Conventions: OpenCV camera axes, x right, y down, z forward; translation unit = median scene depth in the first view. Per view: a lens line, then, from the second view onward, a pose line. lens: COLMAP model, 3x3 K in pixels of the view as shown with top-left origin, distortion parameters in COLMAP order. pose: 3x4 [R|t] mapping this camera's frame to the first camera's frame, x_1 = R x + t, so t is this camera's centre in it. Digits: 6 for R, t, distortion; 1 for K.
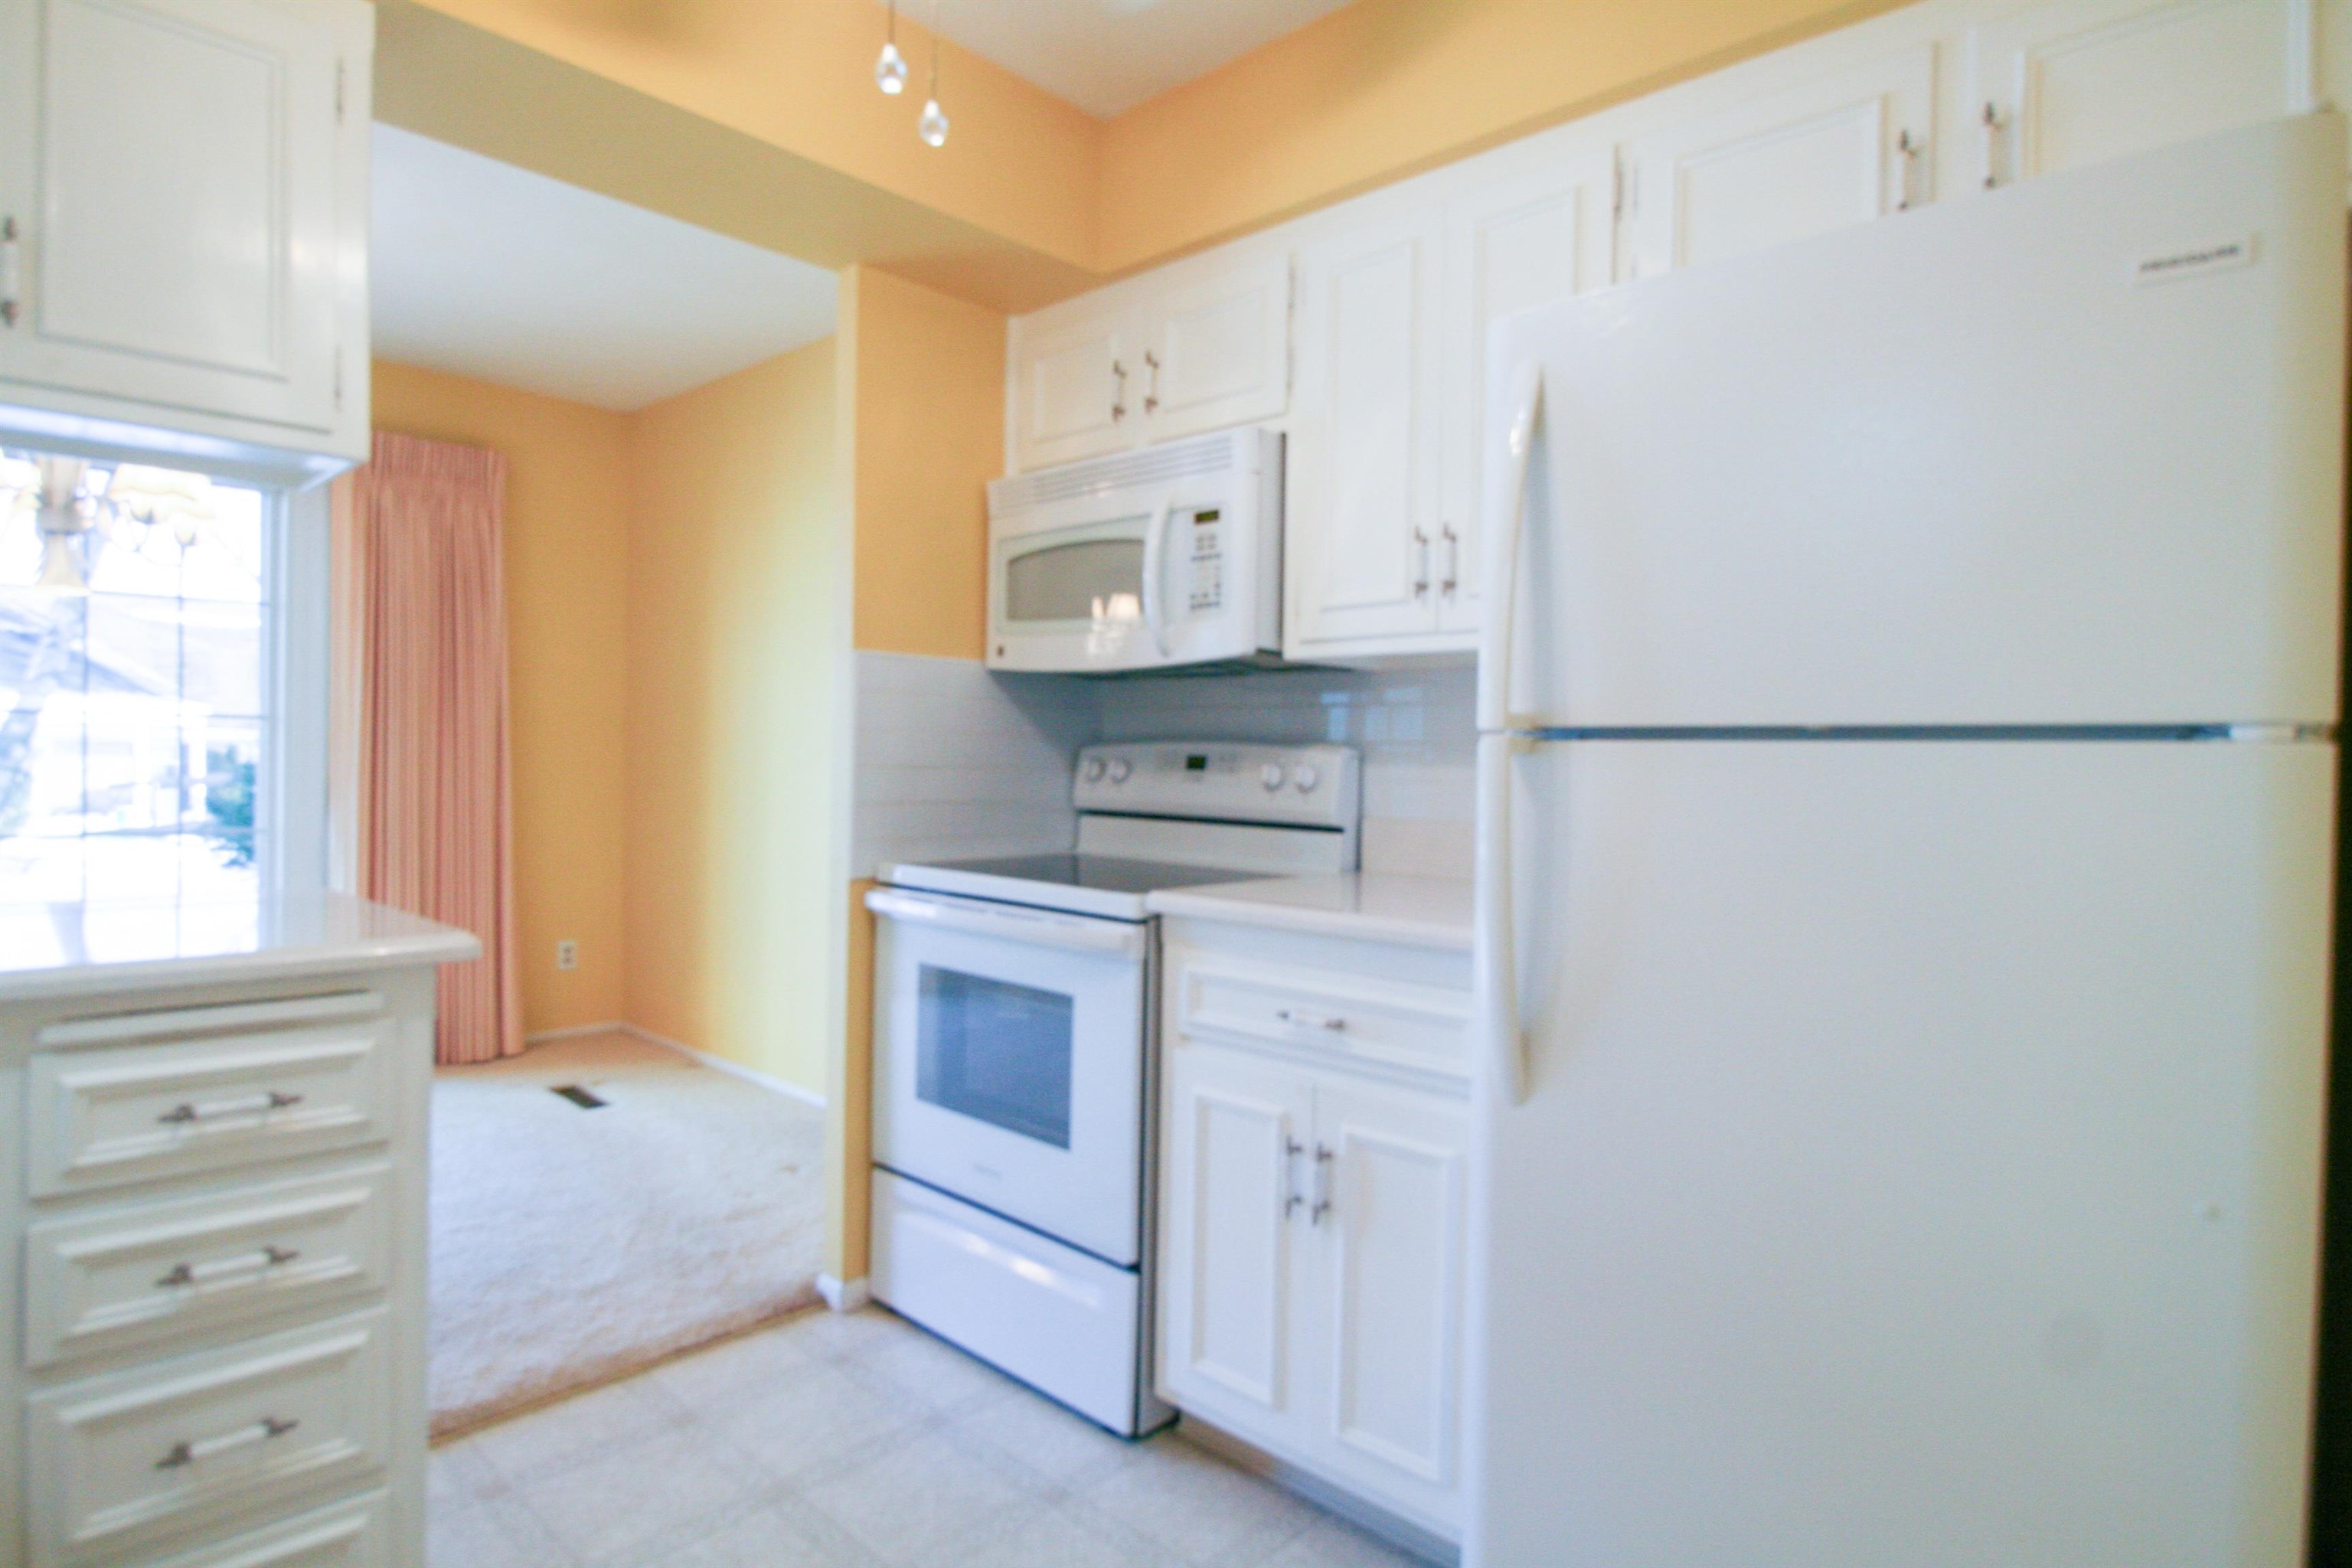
lens RADIAL K [[1267.1, 0, 1158.5], [0, 1267.1, 780.3], [0, 0, 1]] dist [0.005129, -0.013088]
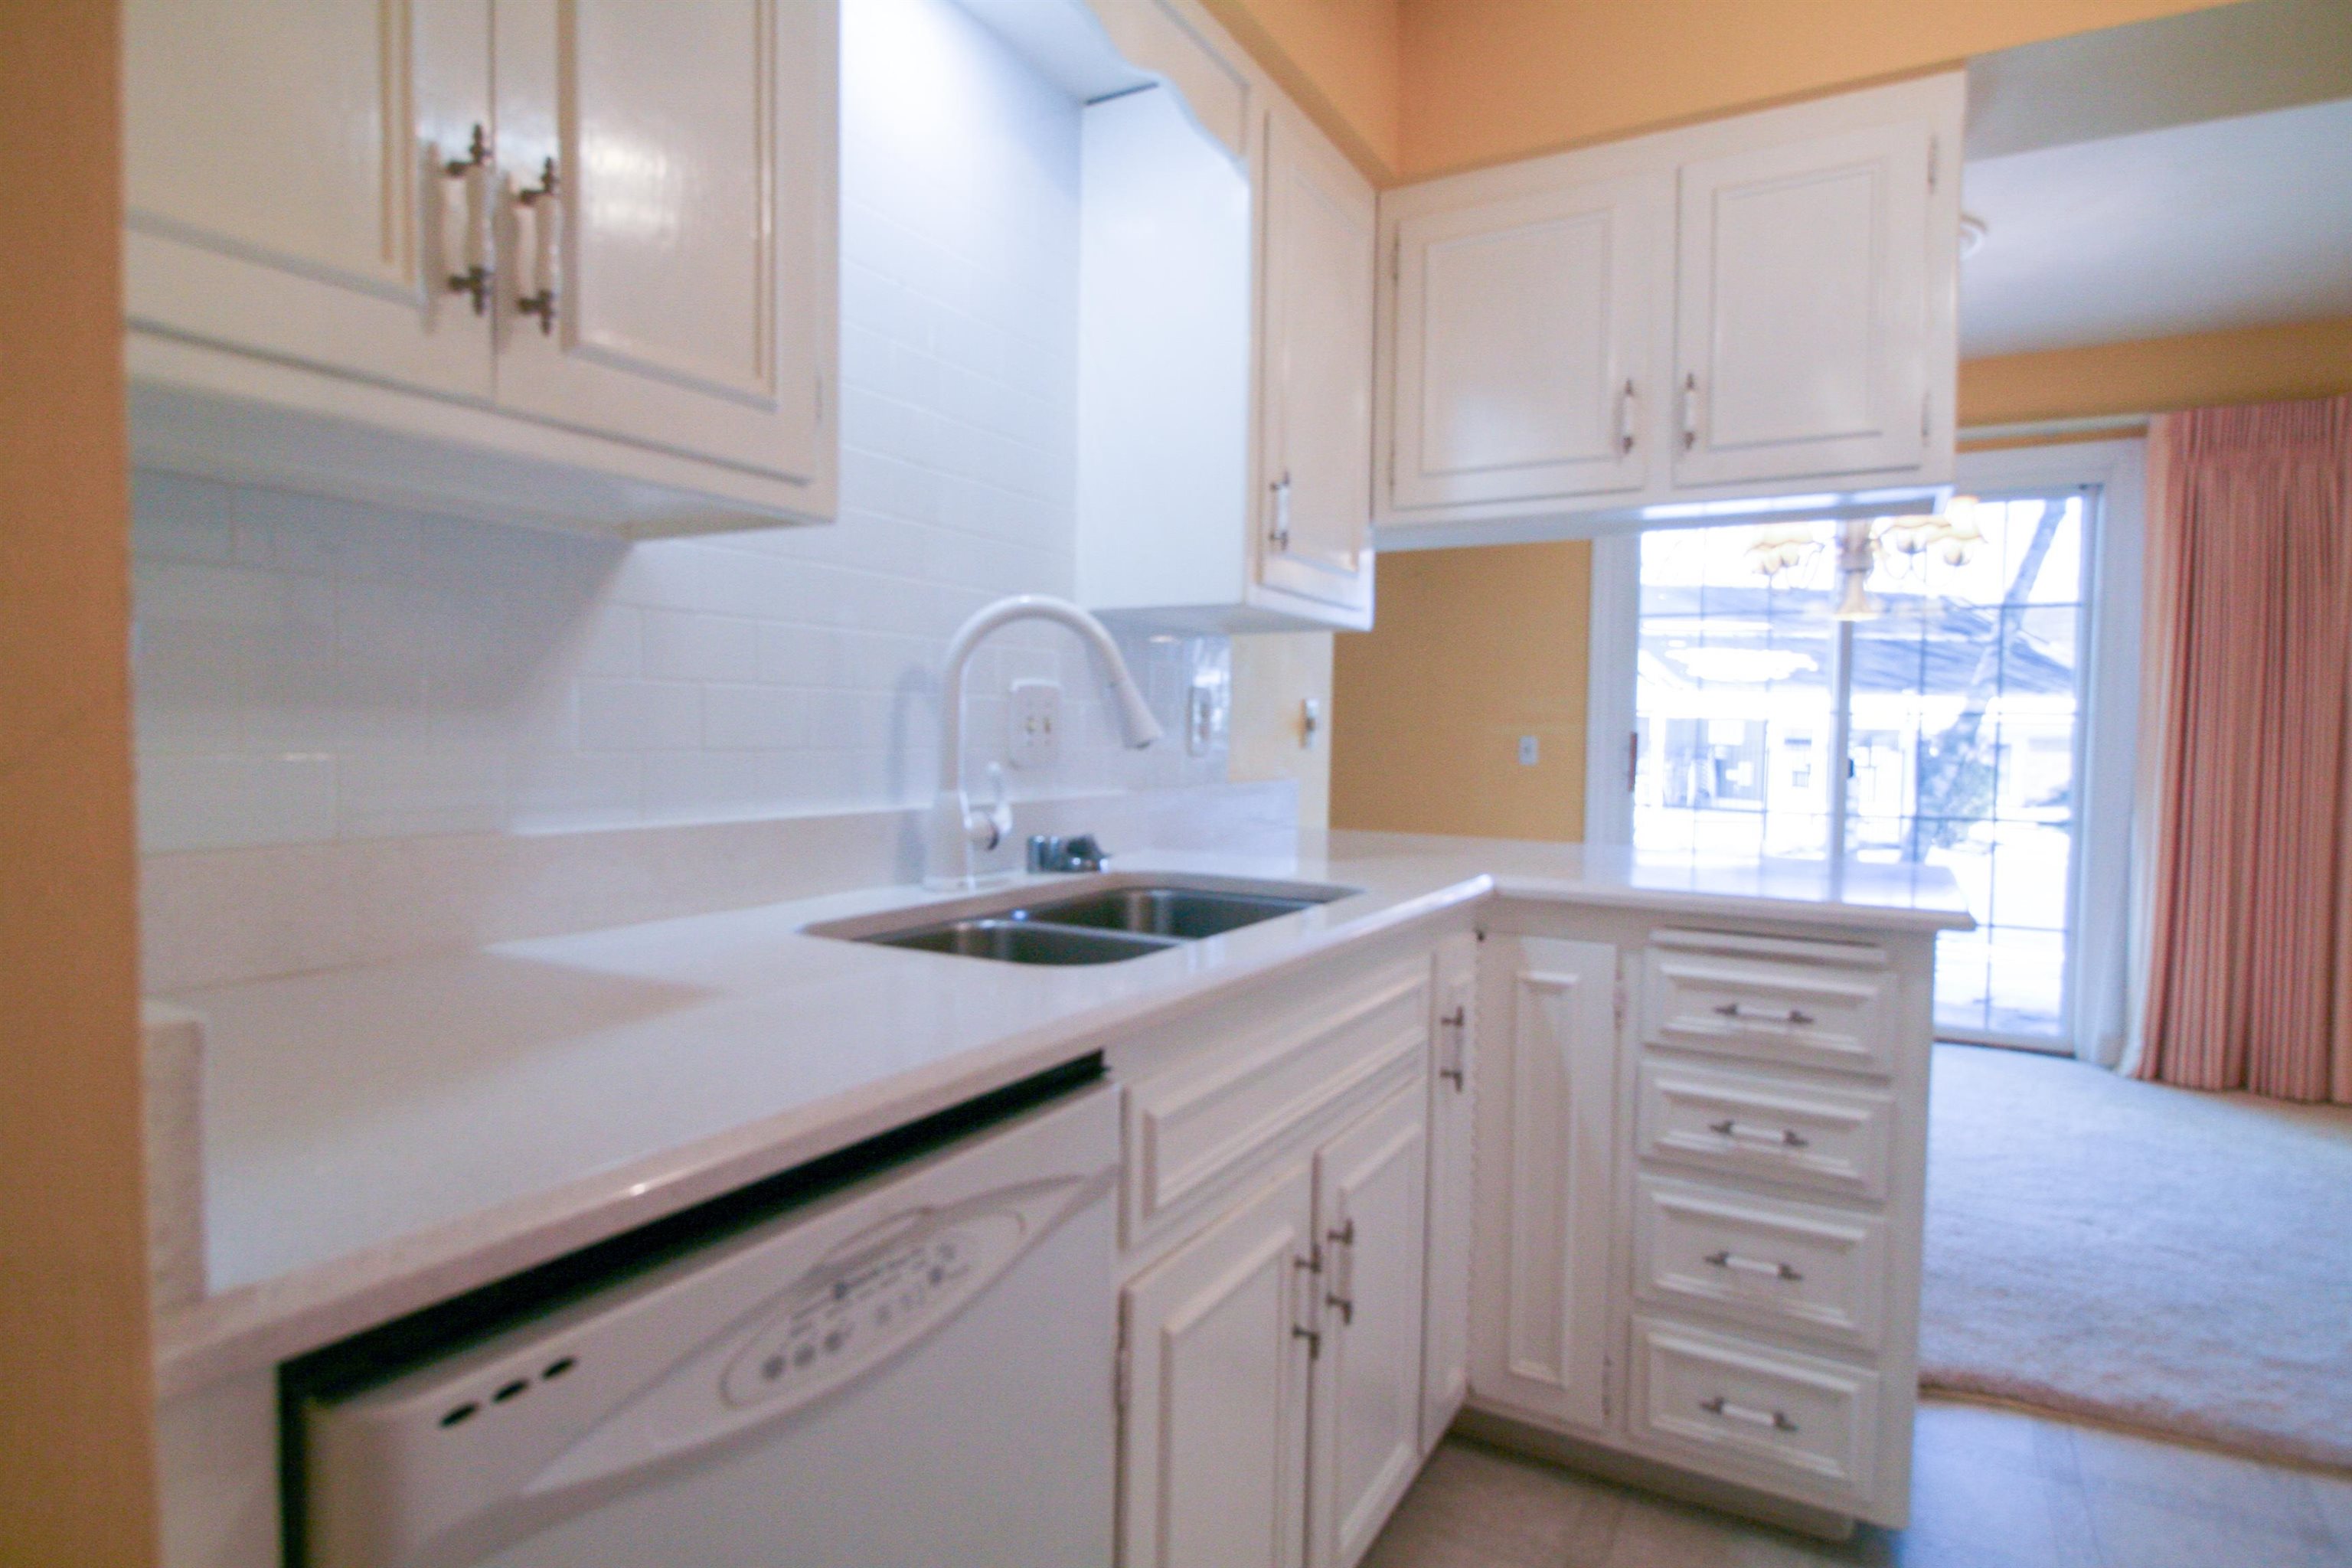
lens RADIAL K [[1266.0, 0, 1176.0], [0, 1266.0, 784.0], [0, 0, 1]] dist [0.005062, 0.000061]
pose [[0.254770, 0.027821, -0.966601, 0.351870], [-0.023179, 0.999475, 0.022658, 0.003831], [0.966724, 0.016632, 0.255281, 0.064789]]
